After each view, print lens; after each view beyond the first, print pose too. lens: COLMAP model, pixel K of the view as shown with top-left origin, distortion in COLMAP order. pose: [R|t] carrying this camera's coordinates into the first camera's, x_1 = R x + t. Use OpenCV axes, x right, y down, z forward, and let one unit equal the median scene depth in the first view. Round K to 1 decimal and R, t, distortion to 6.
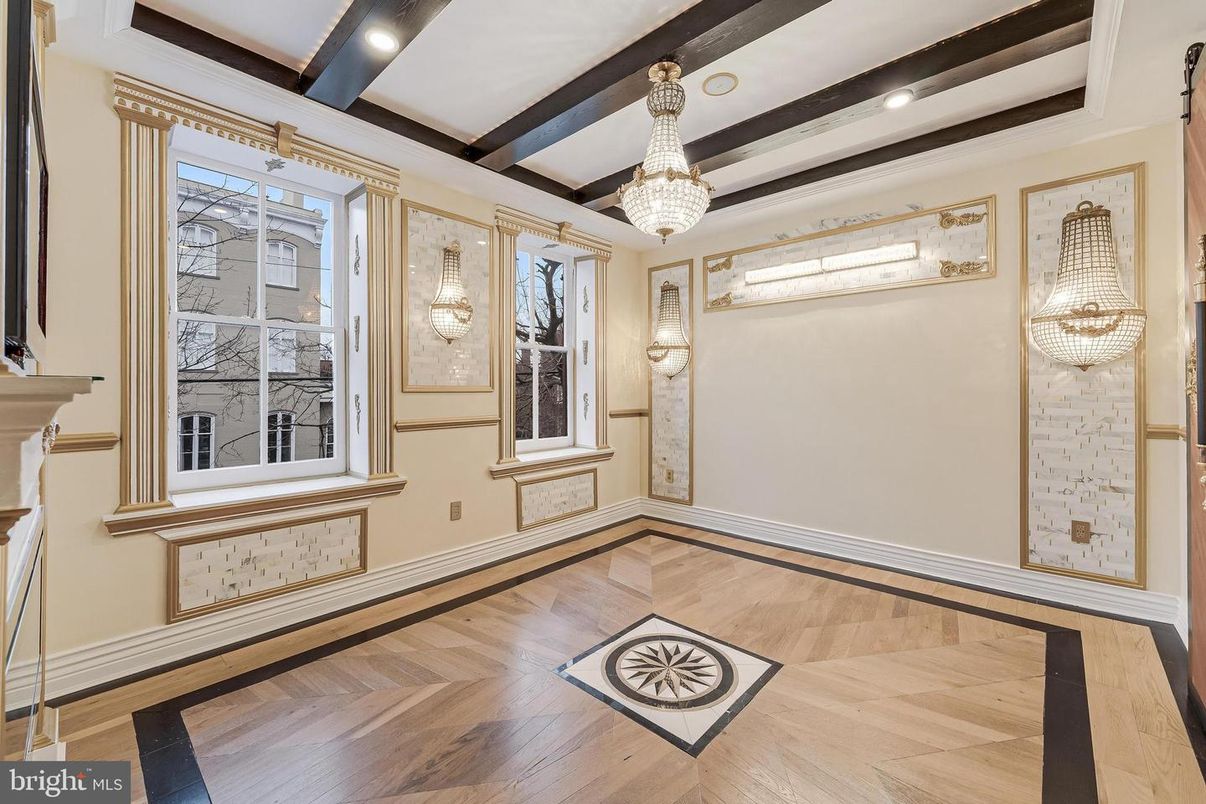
lens RADIAL K [[484.4, 0, 610.3], [0, 484.4, 398.1], [0, 0, 1]] dist [-0.002505, -0.000319]
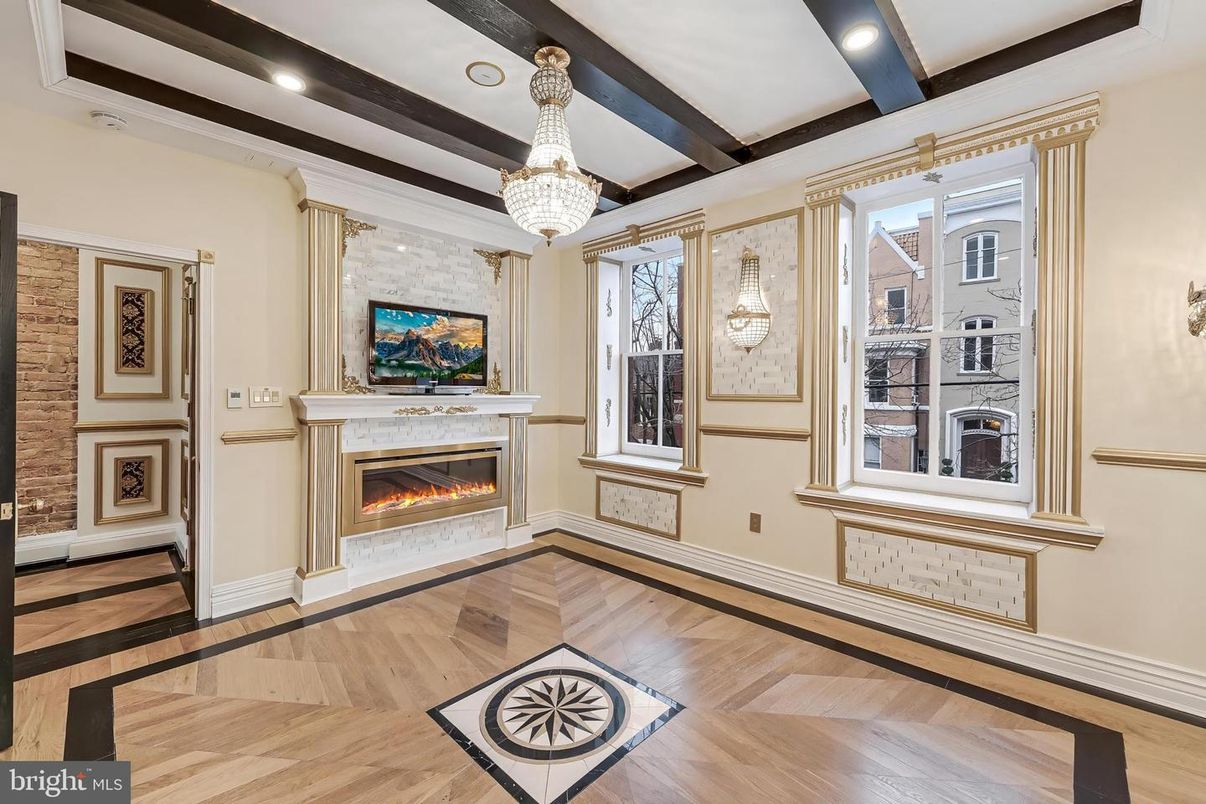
lens RADIAL K [[484.4, 0, 612.5], [0, 484.4, 404.0], [0, 0, 1]] dist [-0.002505, -0.000319]
pose [[-0.020268, 0.019551, -0.999603, 0.585849], [-0.029095, 0.999374, 0.020136, -0.015733], [0.999371, 0.029492, -0.019687, 0.649220]]
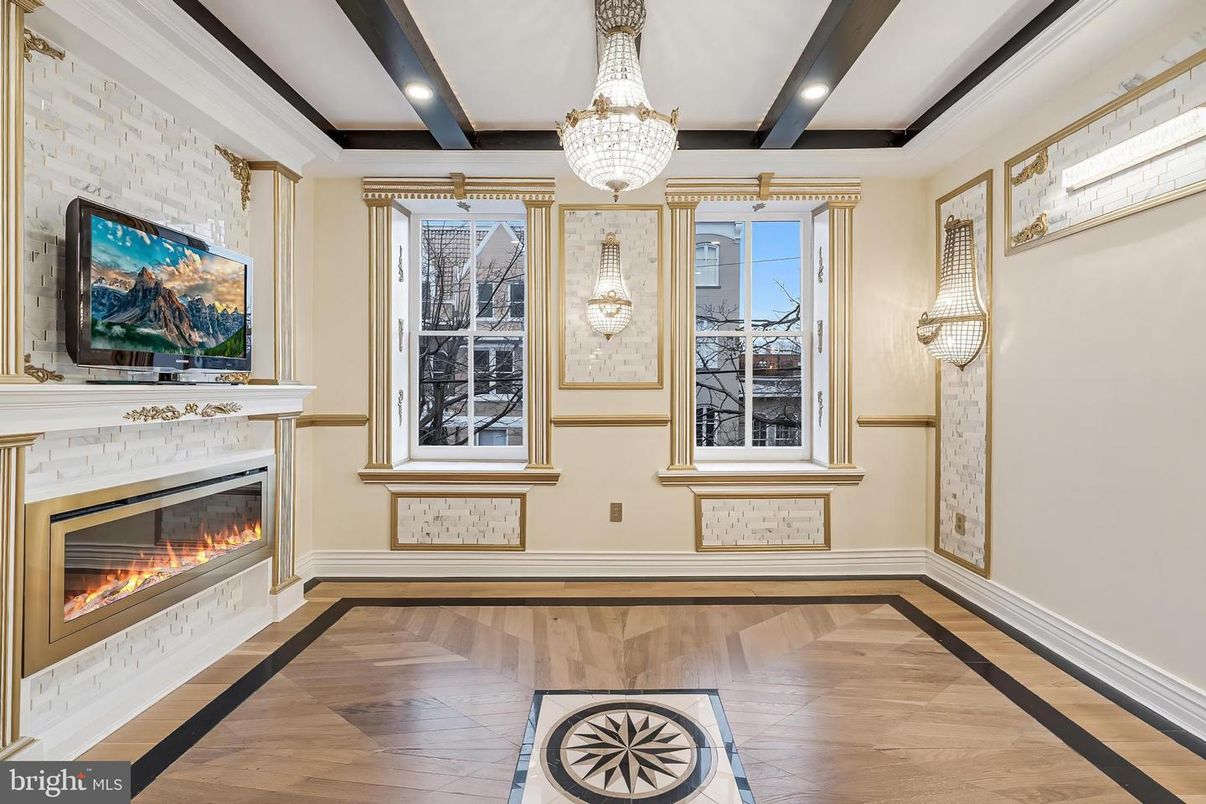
lens RADIAL K [[557.3, 0, 599.8], [0, 557.3, 397.3], [0, 0, 1]] dist [-0.000065, -0.000871]
pose [[0.672375, 0.011670, -0.740118, 0.424563], [-0.014378, 0.999893, 0.002705, 0.001367], [0.740071, 0.008823, 0.672471, 0.205878]]
